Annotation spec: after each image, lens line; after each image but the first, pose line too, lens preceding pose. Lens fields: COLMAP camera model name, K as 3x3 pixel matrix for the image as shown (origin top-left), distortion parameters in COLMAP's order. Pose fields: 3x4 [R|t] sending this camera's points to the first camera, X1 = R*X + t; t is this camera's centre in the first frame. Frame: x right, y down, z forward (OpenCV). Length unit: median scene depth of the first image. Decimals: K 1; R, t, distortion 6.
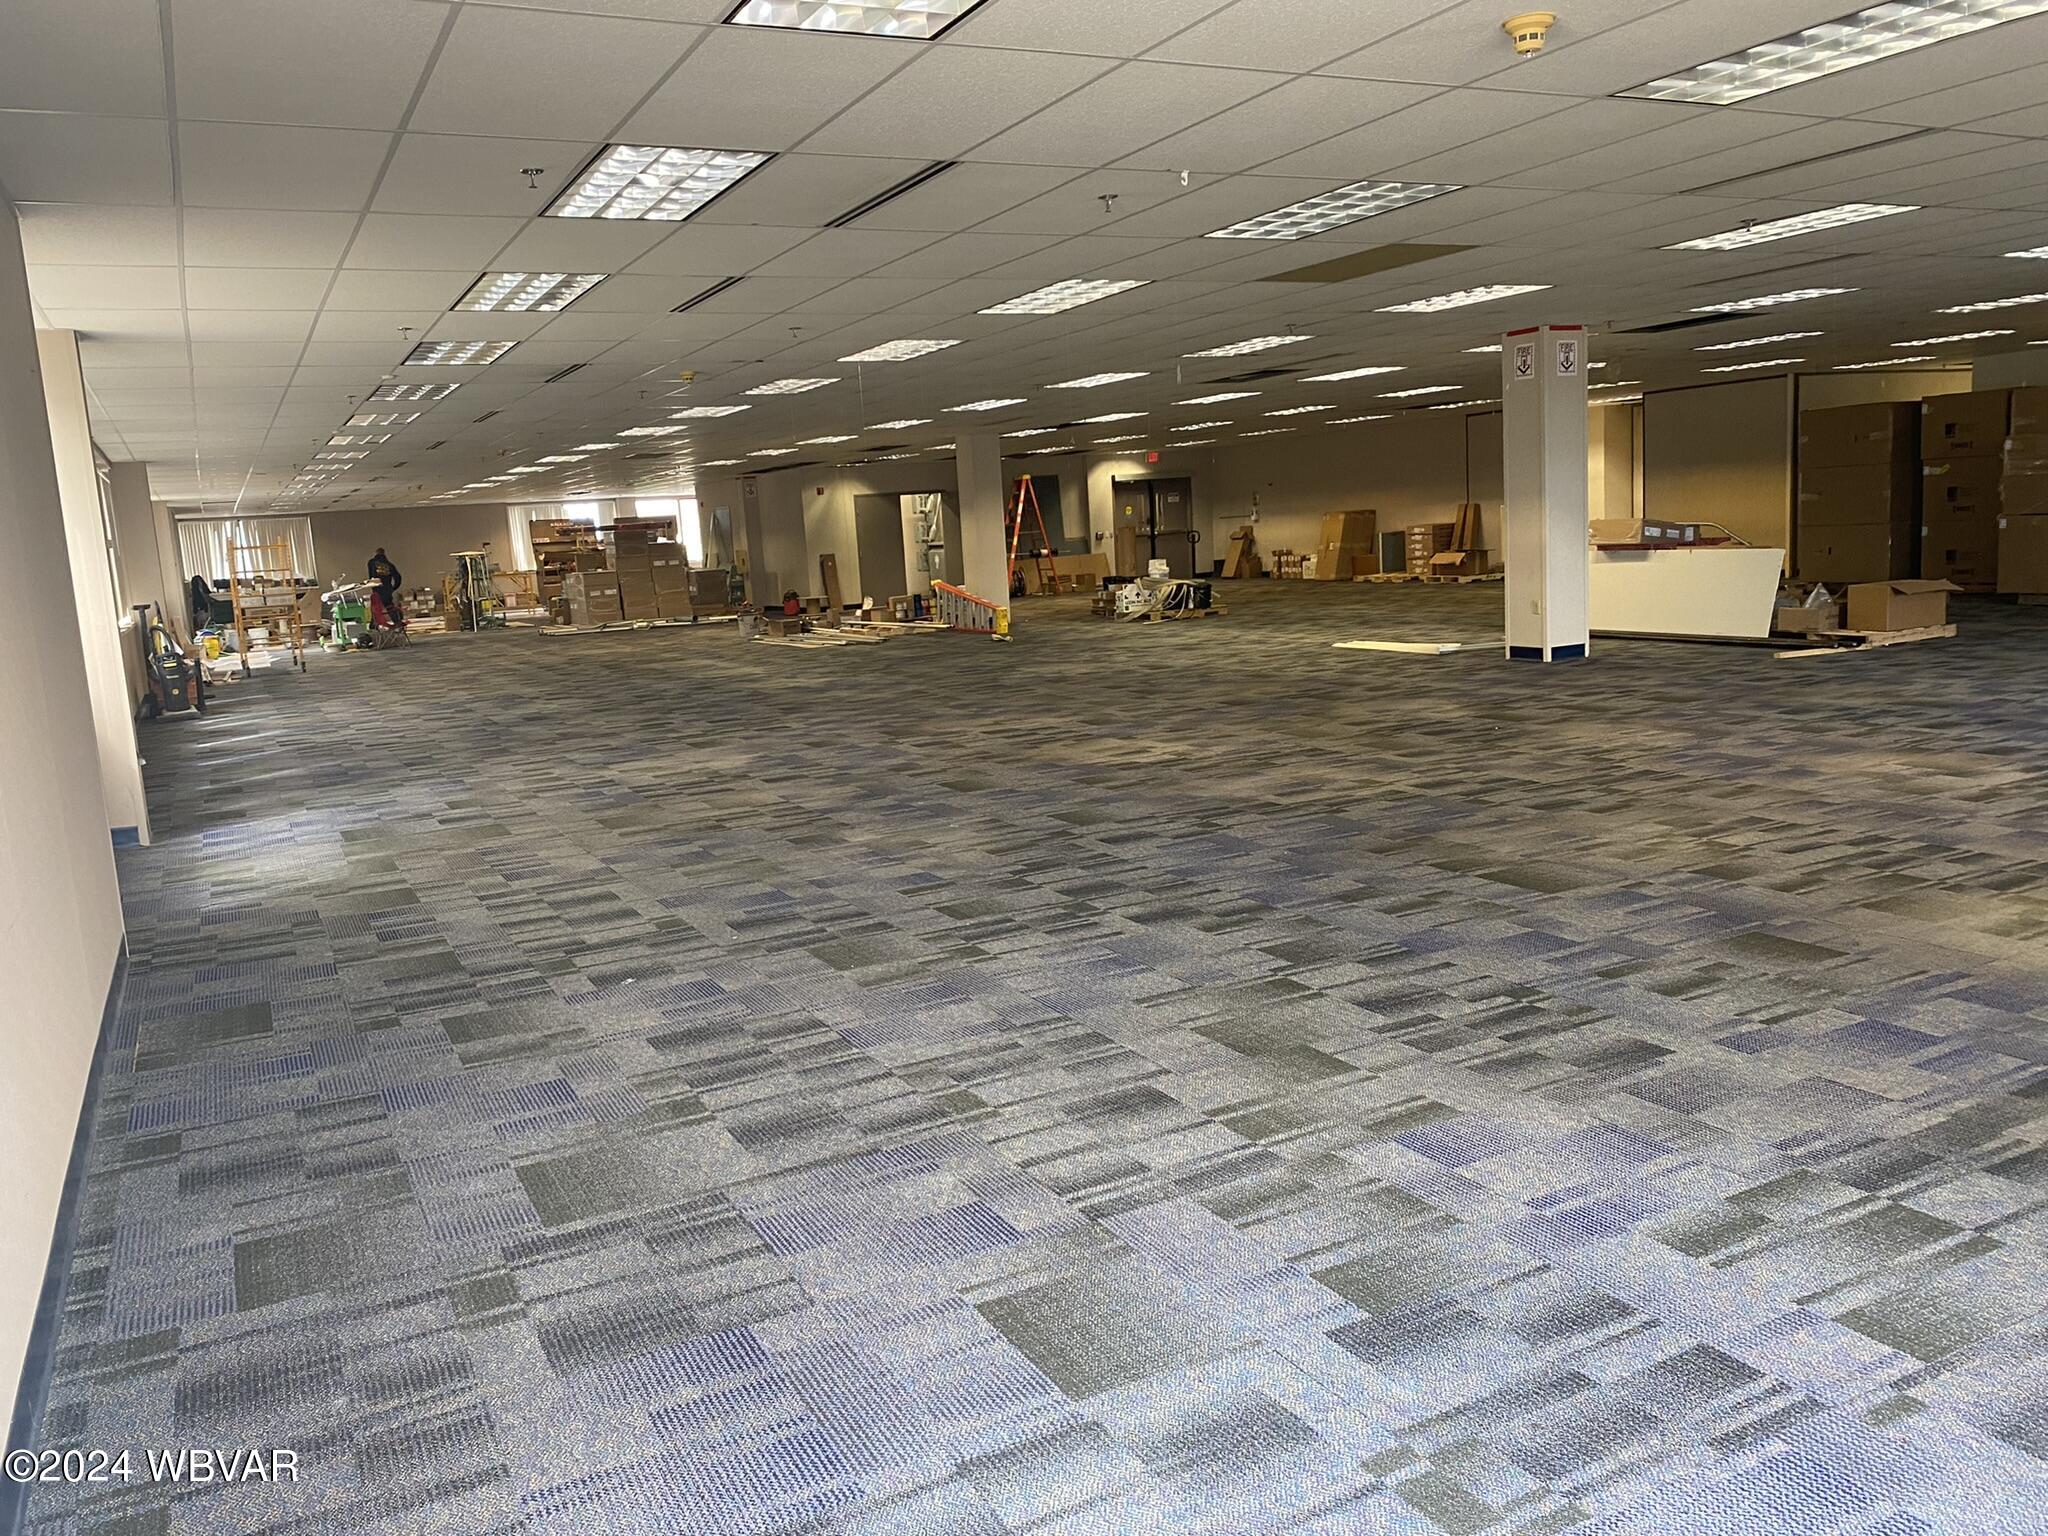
lens RADIAL K [[1557.6, 0, 1003.1], [0, 1557.6, 771.4], [0, 0, 1]] dist [0.016982, -0.023603]
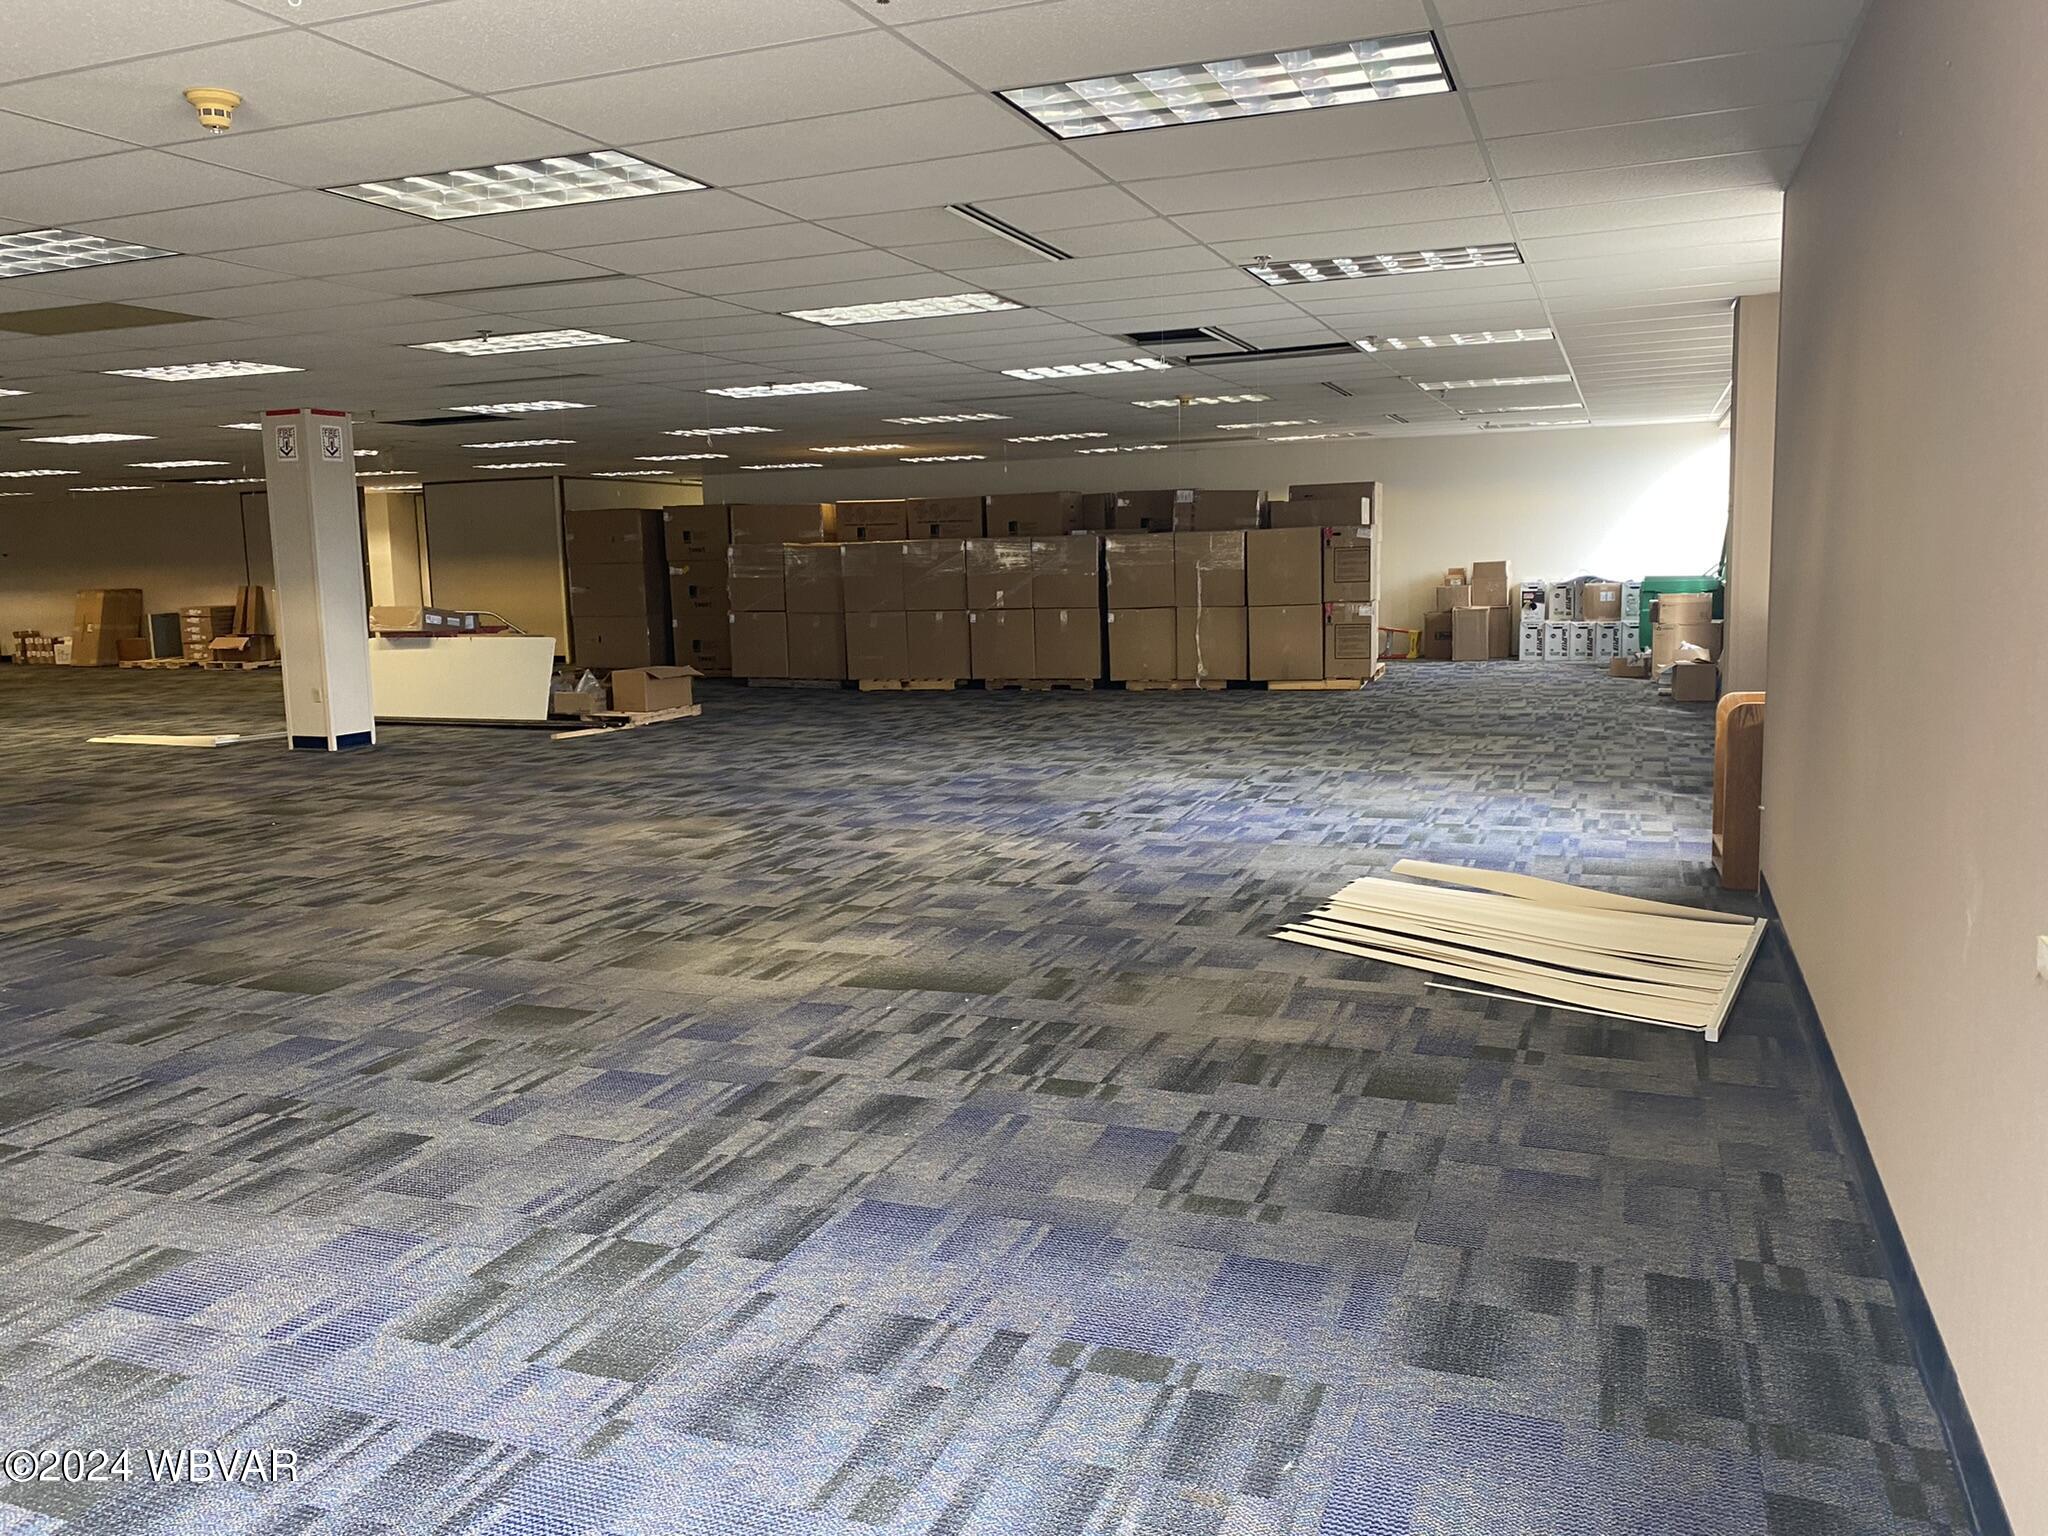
lens RADIAL K [[1557.6, 0, 1008.3], [0, 1557.6, 774.0], [0, 0, 1]] dist [0.016982, -0.023603]
pose [[0.744756, -0.049838, 0.665474, 0.028567], [0.084394, 0.996235, -0.019840, -0.002067], [-0.661979, 0.070938, 0.746158, -0.010697]]
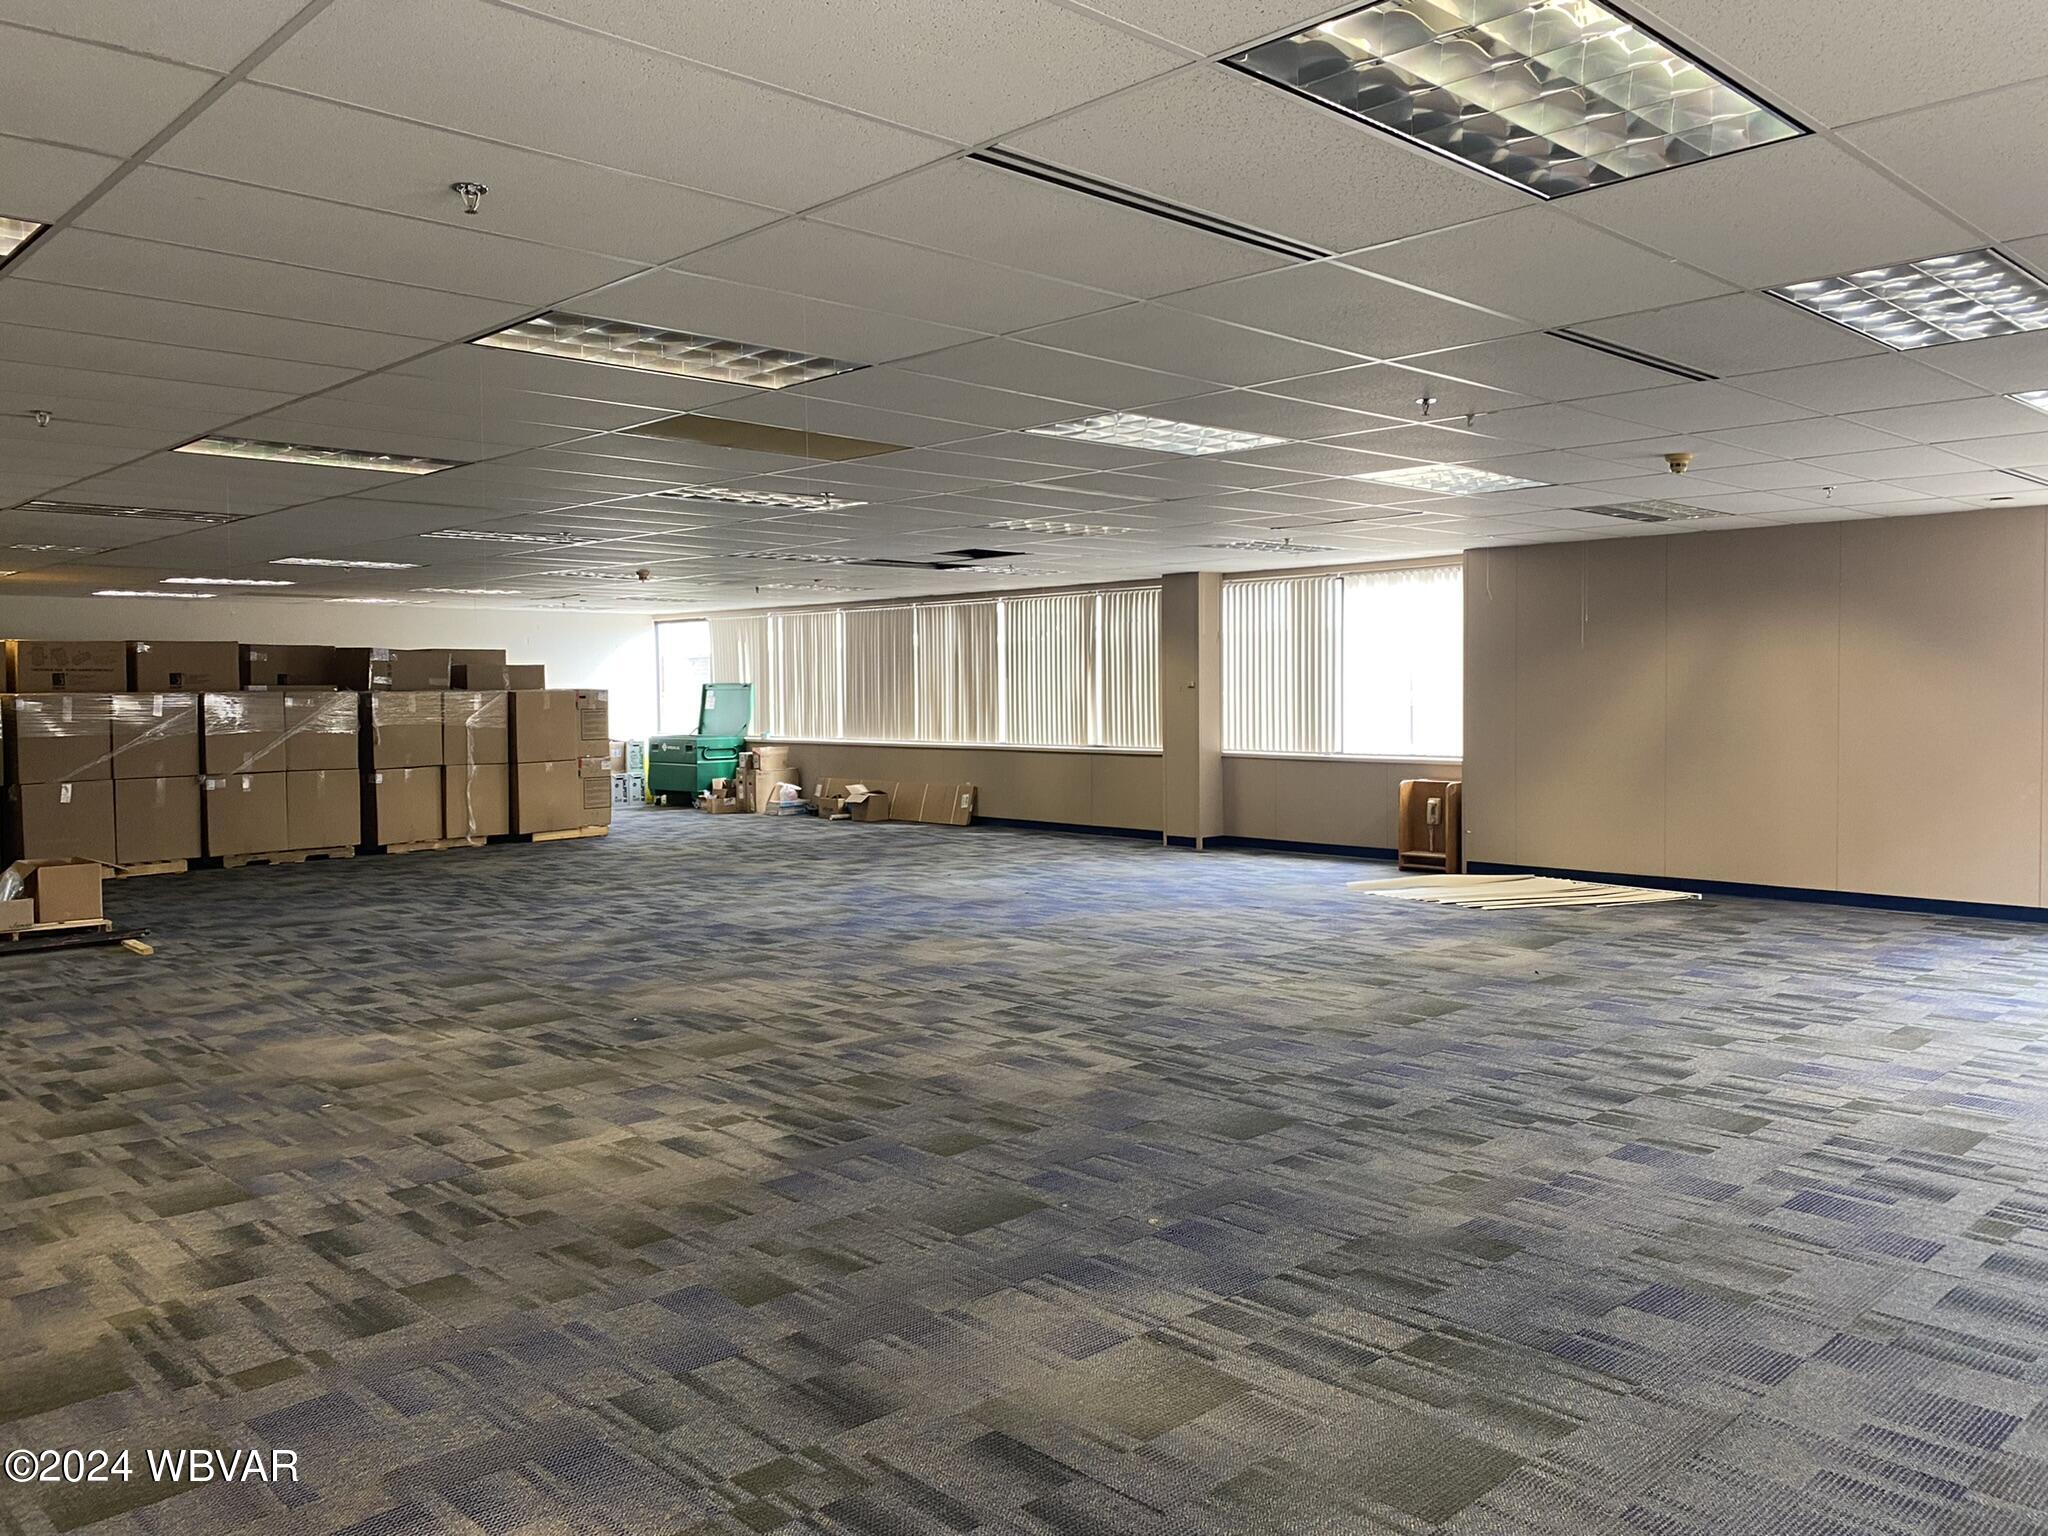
lens RADIAL K [[1557.6, 0, 1014.0], [0, 1557.6, 762.5], [0, 0, 1]] dist [0.016982, -0.023603]
pose [[-0.297567, 0.026140, 0.954343, -0.430059], [0.180772, 0.983084, 0.029438, -0.129987], [-0.937430, 0.181278, -0.297259, 0.946035]]
